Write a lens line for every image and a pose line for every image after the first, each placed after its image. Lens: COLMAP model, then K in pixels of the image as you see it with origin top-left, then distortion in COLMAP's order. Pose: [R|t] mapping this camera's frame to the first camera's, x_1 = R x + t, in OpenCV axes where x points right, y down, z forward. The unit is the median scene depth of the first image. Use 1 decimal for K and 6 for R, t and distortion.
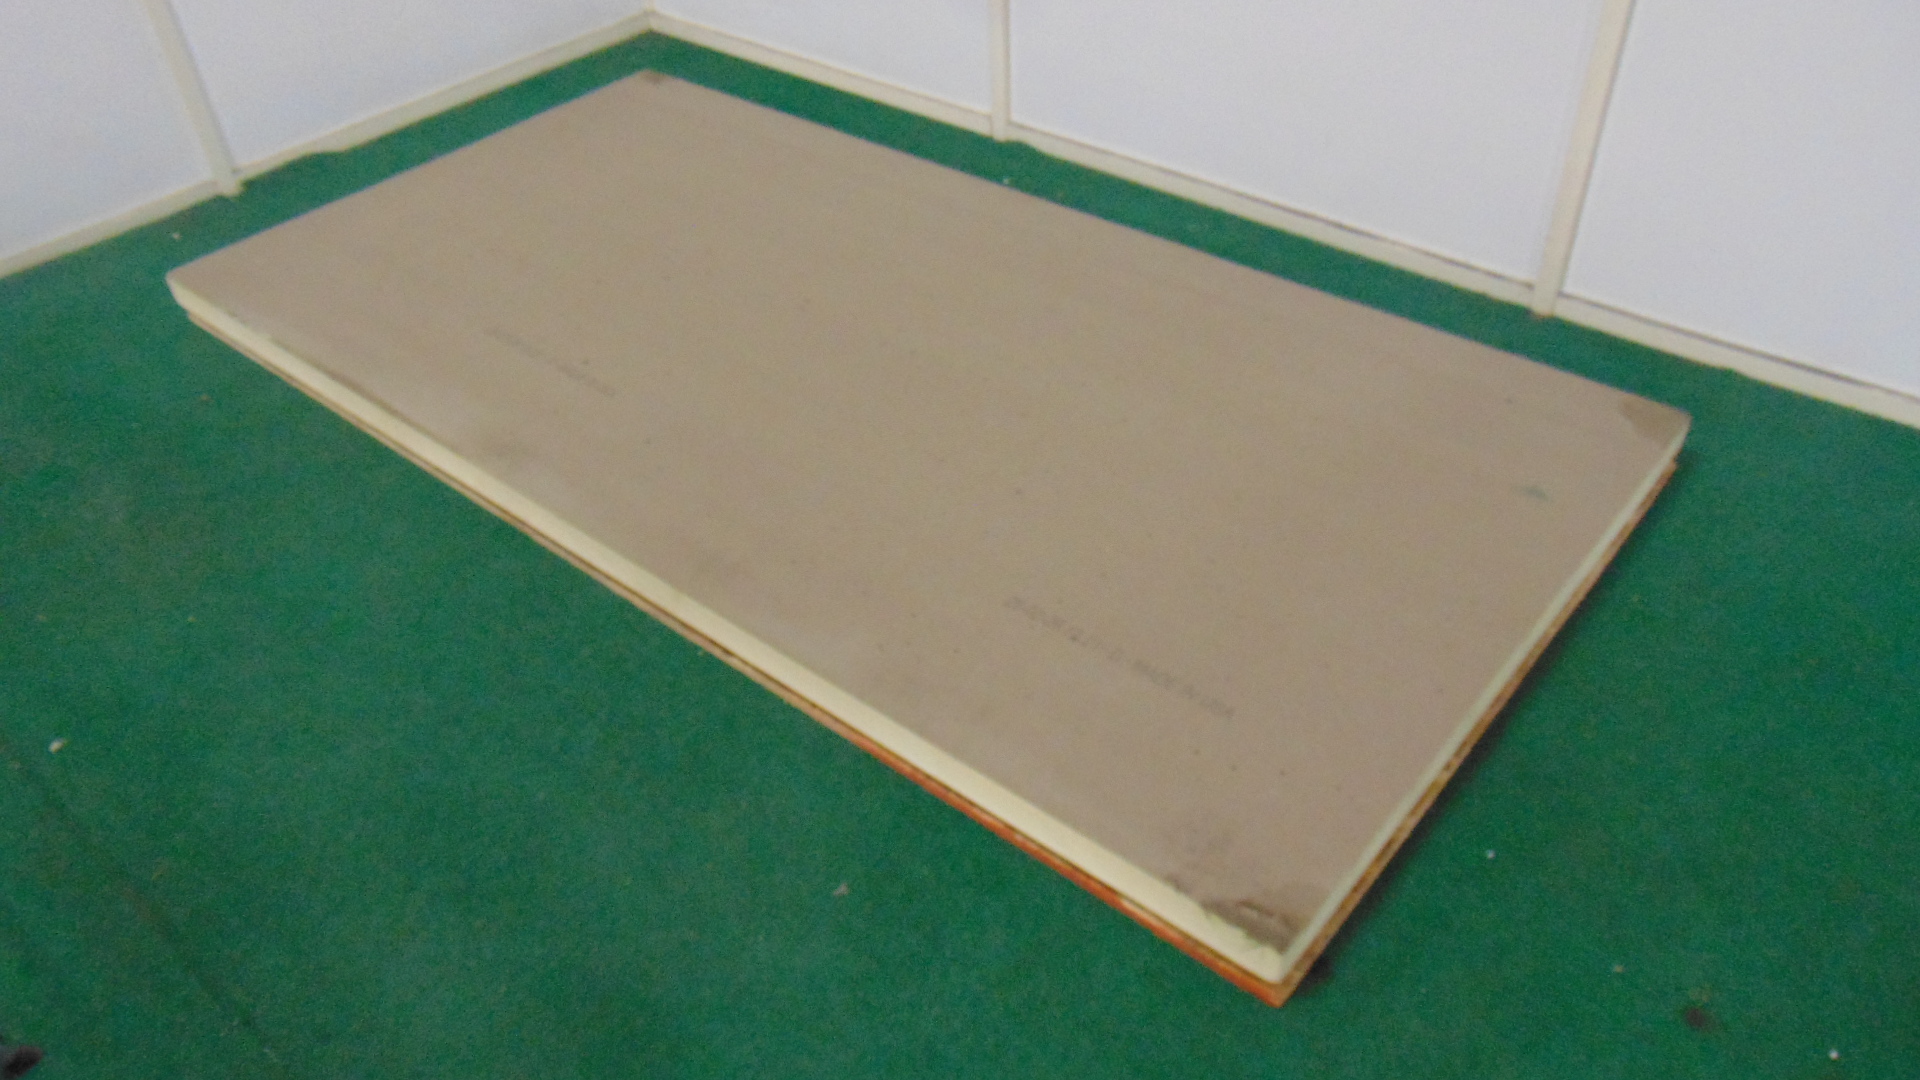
lens RADIAL K [[1450.7, 0, 957.4], [0, 1450.7, 540.7], [0, 0, 1]] dist [-0.016391, 0.031071]
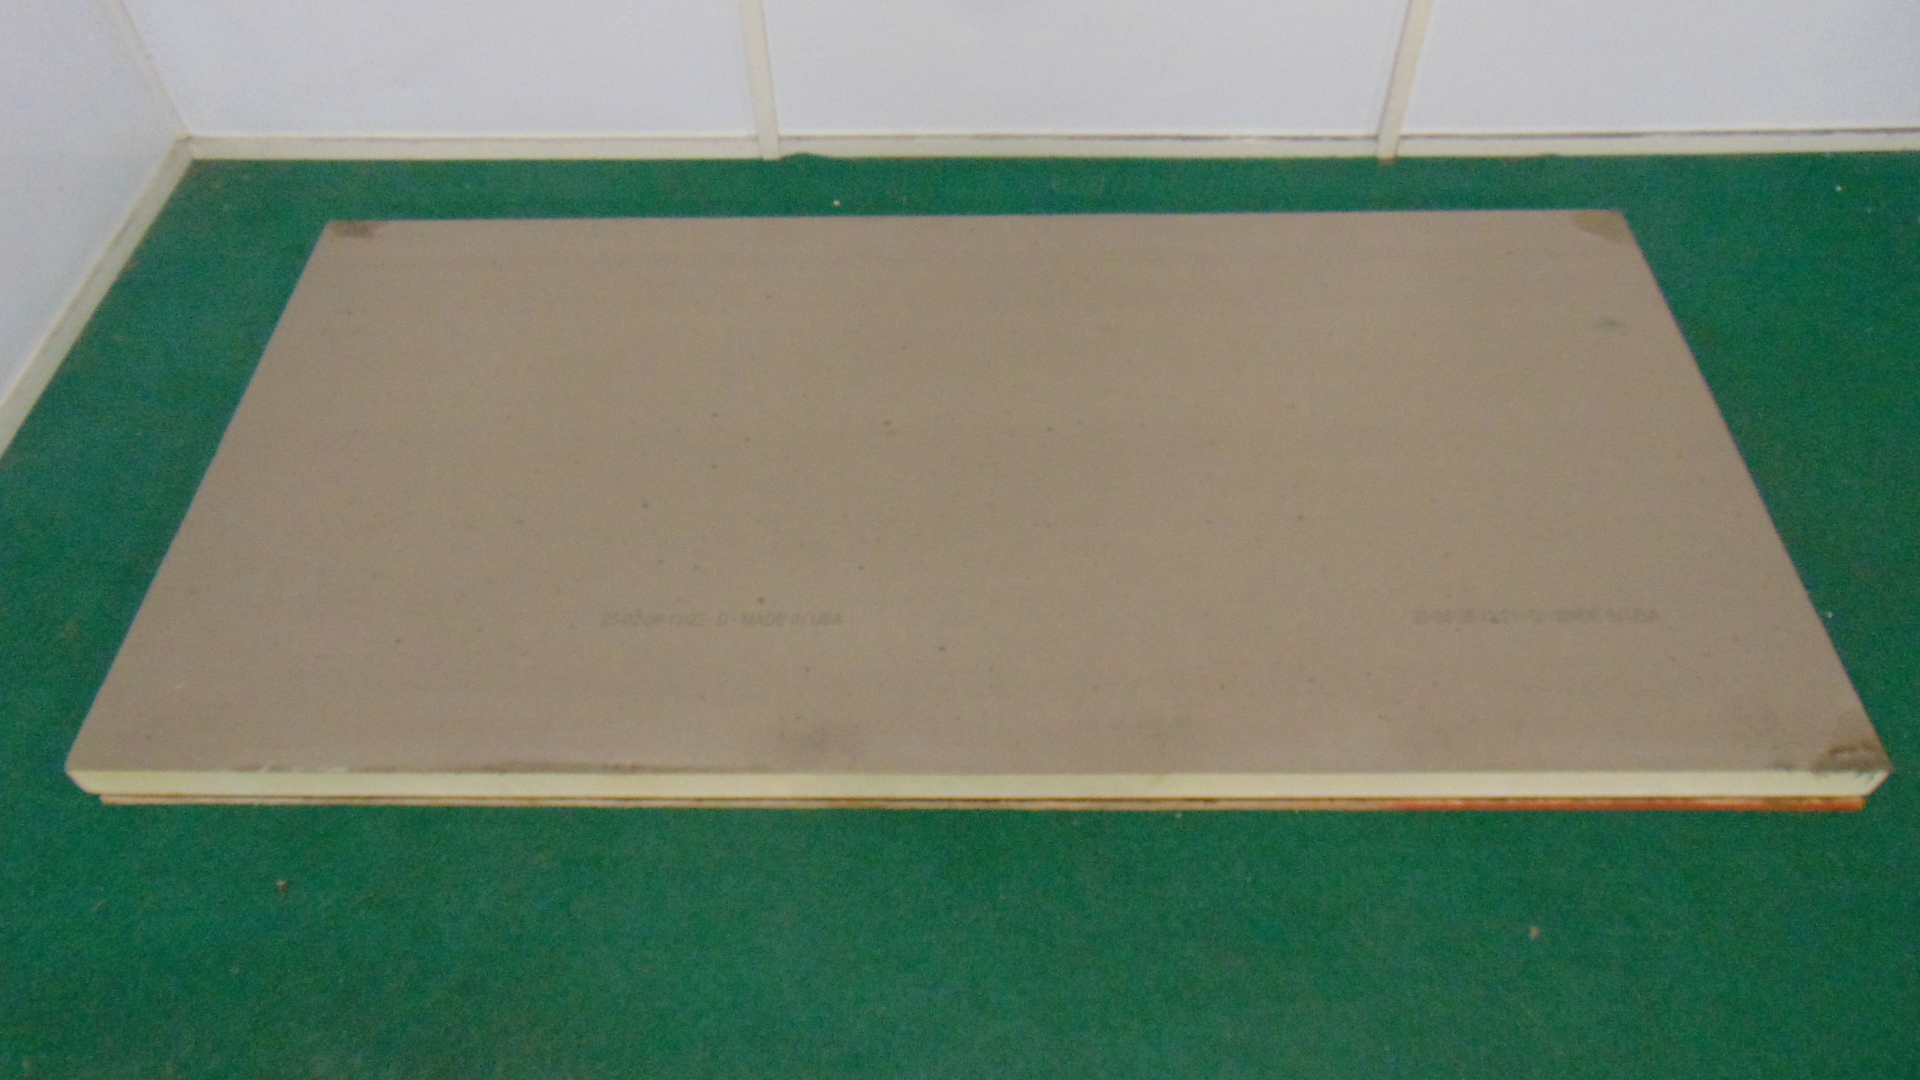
lens RADIAL K [[1450.7, 0, 959.4], [0, 1450.7, 534.0], [0, 0, 1]] dist [-0.016391, 0.031071]
pose [[0.769423, -0.458310, 0.444905, -0.505517], [0.392716, 0.888764, 0.236375, -0.300308], [-0.503748, -0.007151, 0.863821, 0.187500]]
